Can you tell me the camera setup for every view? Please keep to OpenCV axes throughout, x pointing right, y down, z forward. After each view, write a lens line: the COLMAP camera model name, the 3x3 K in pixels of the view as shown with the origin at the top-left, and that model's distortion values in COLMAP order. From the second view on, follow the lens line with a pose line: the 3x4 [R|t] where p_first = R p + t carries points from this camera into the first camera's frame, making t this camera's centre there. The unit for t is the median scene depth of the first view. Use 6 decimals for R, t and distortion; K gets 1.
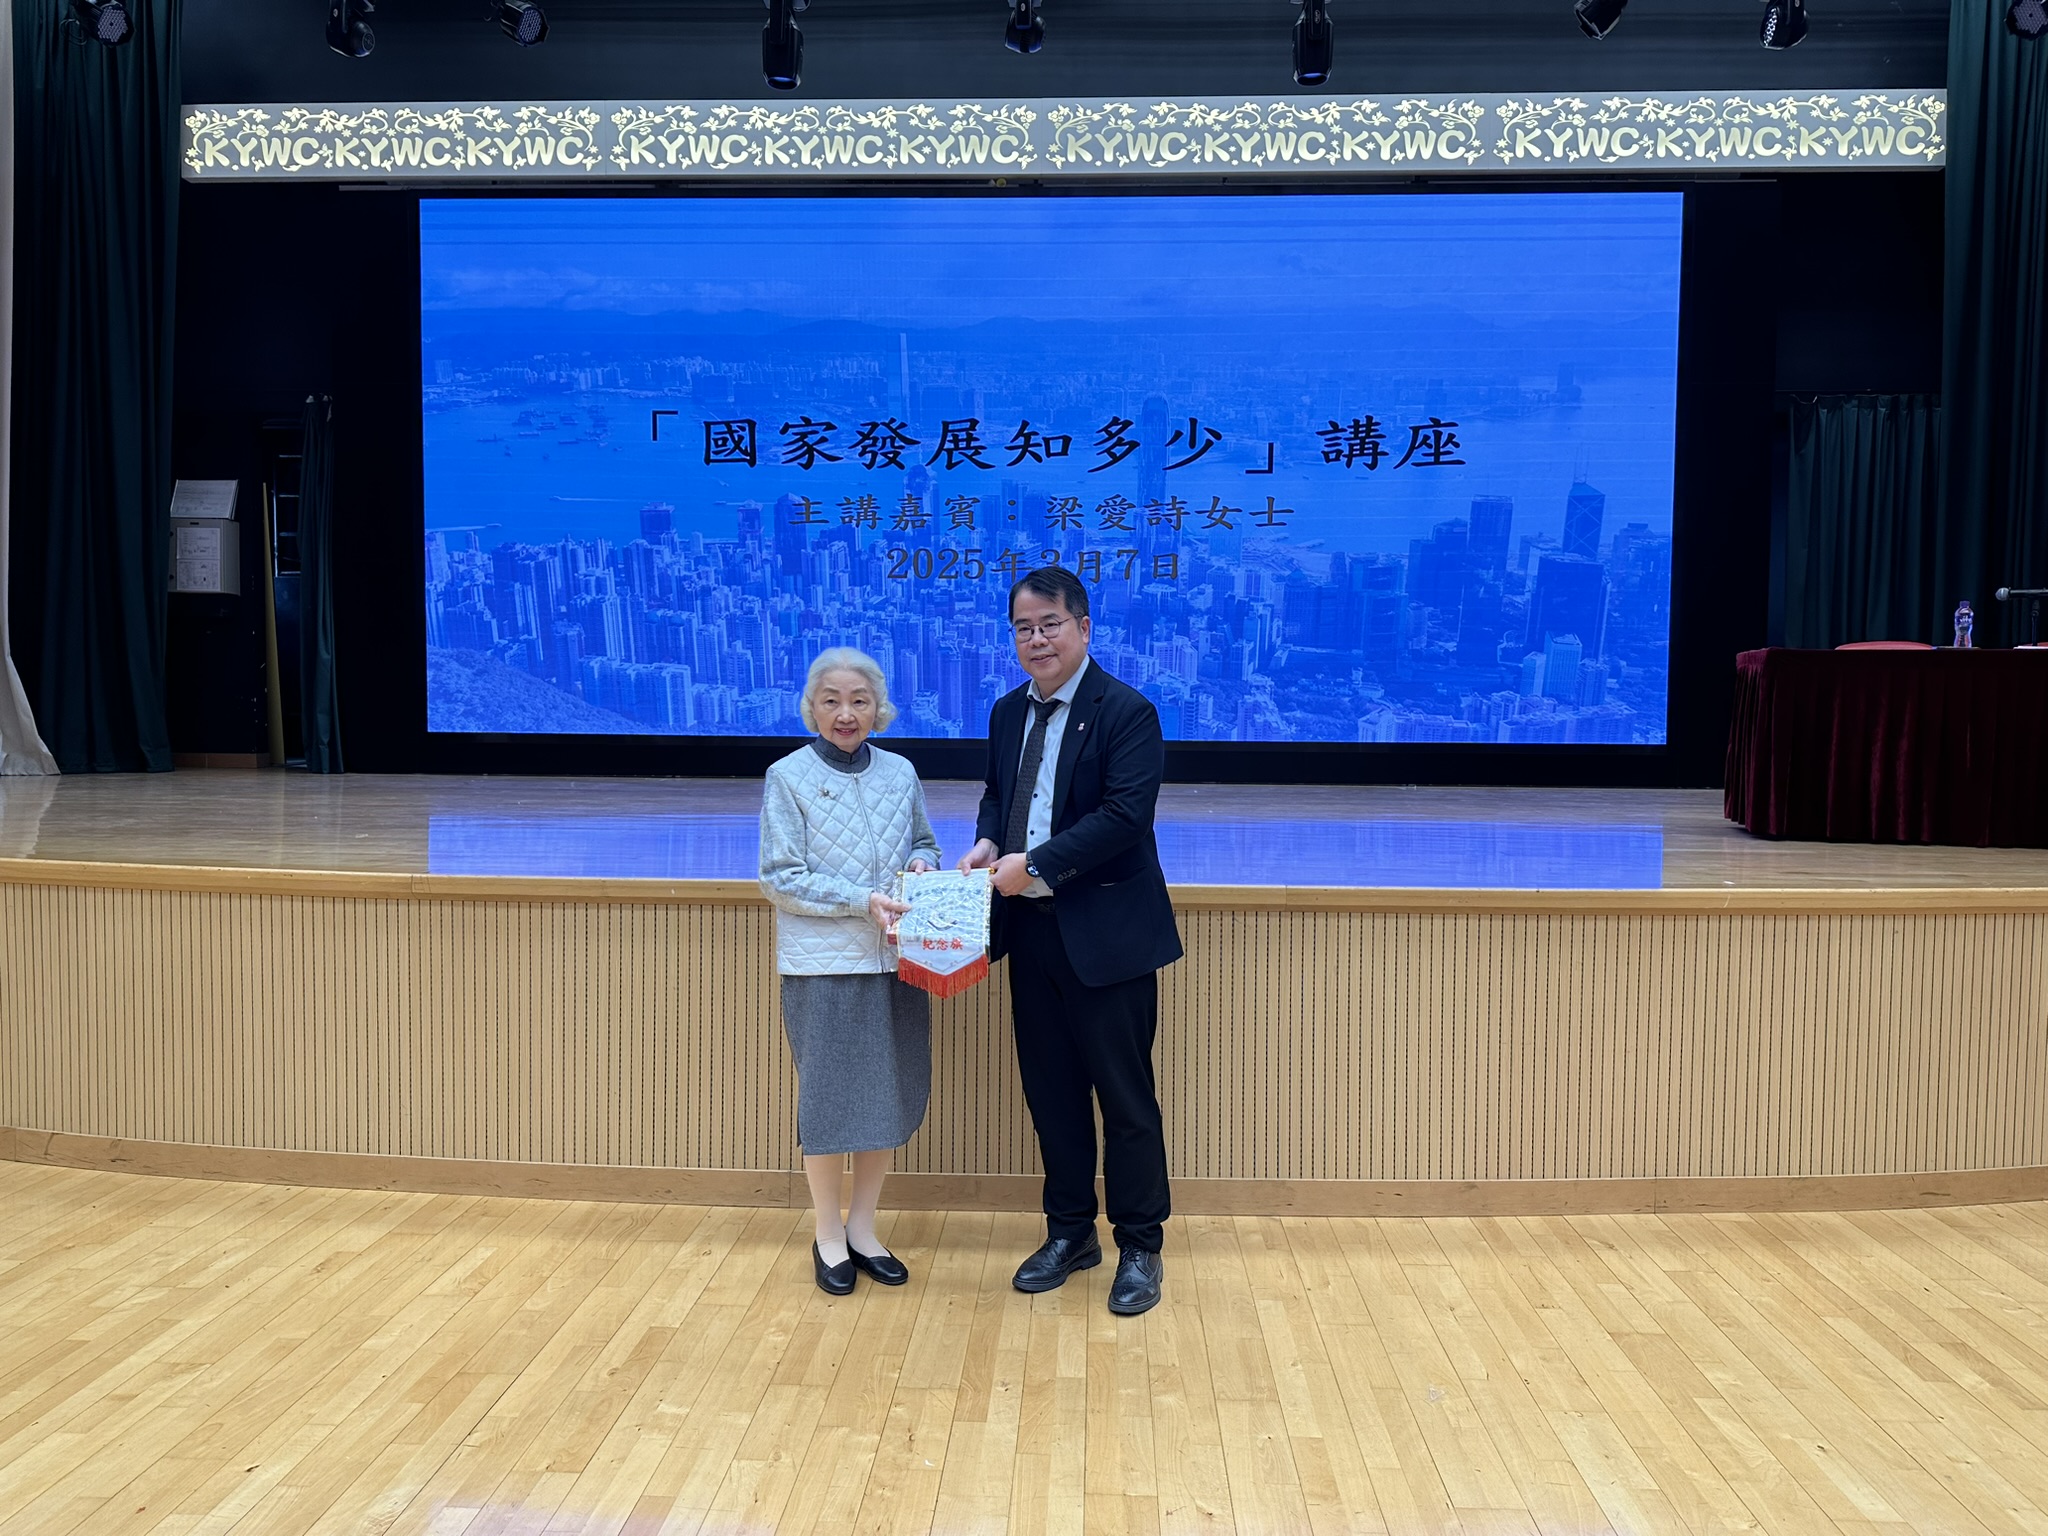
lens RADIAL K [[1463.8, 0, 1024.0], [0, 1463.8, 768.0], [0, 0, 1]] dist [0.091246, -0.167983]
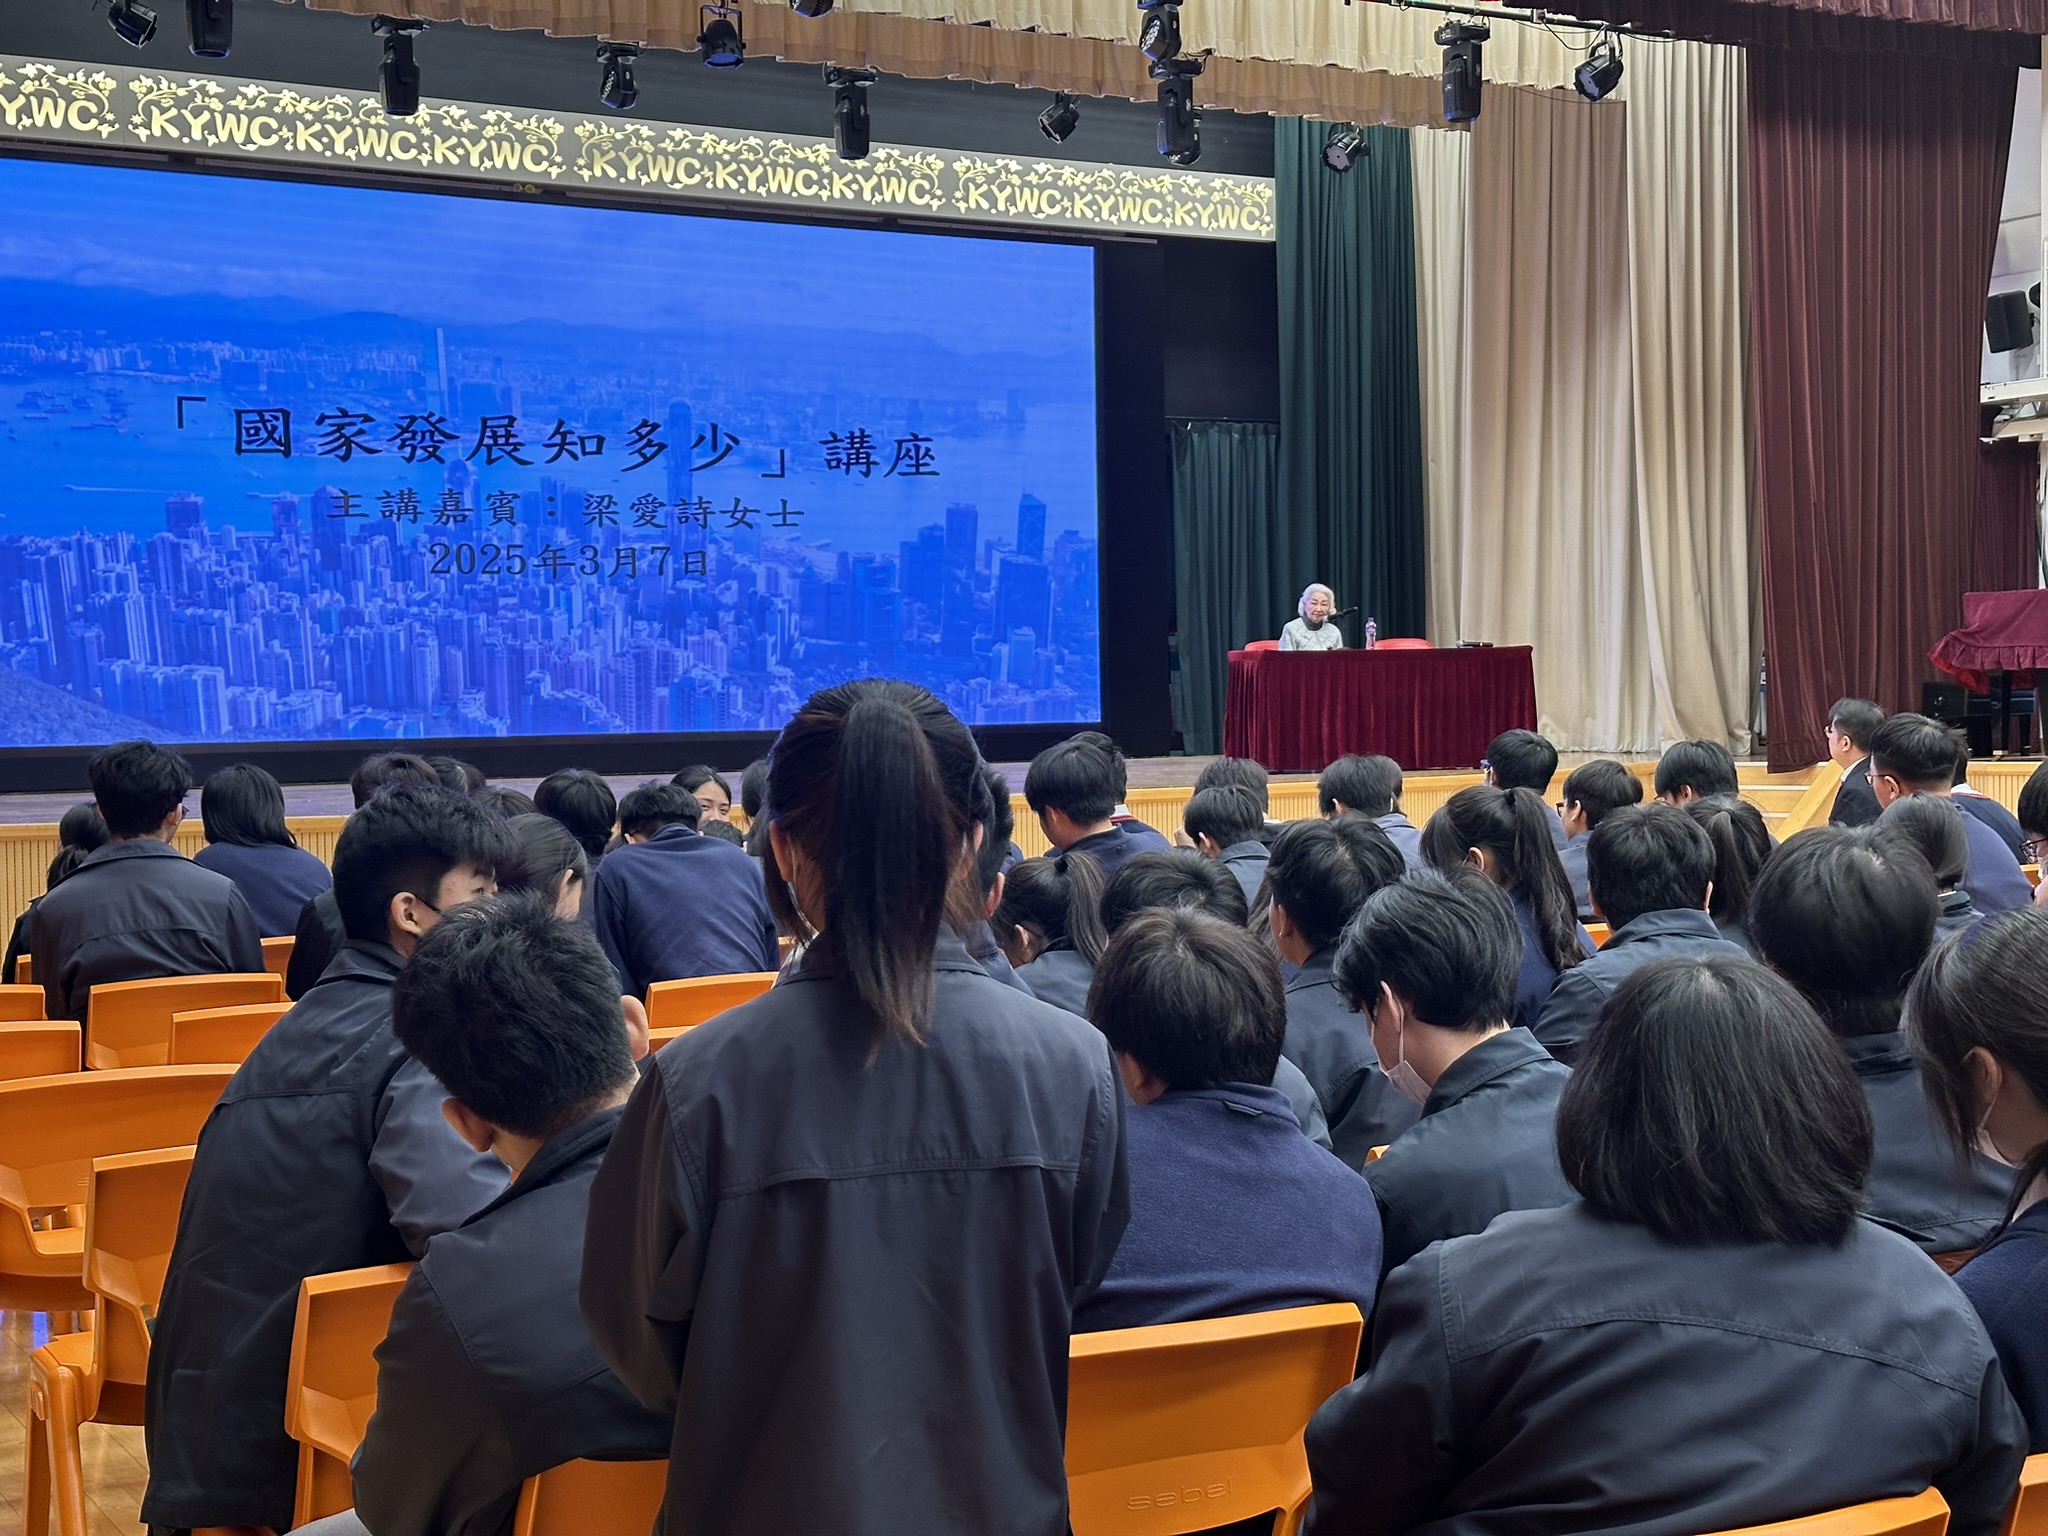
lens RADIAL K [[2807.3, 0, 1024.0], [0, 2807.3, 768.0], [0, 0, 1]] dist [-0.030471, 0.021546]
pose [[0.996744, -0.024344, 0.076870, 0.161159], [0.026071, 0.999428, -0.021545, 0.051926], [-0.076302, 0.023479, 0.996808, -0.922665]]
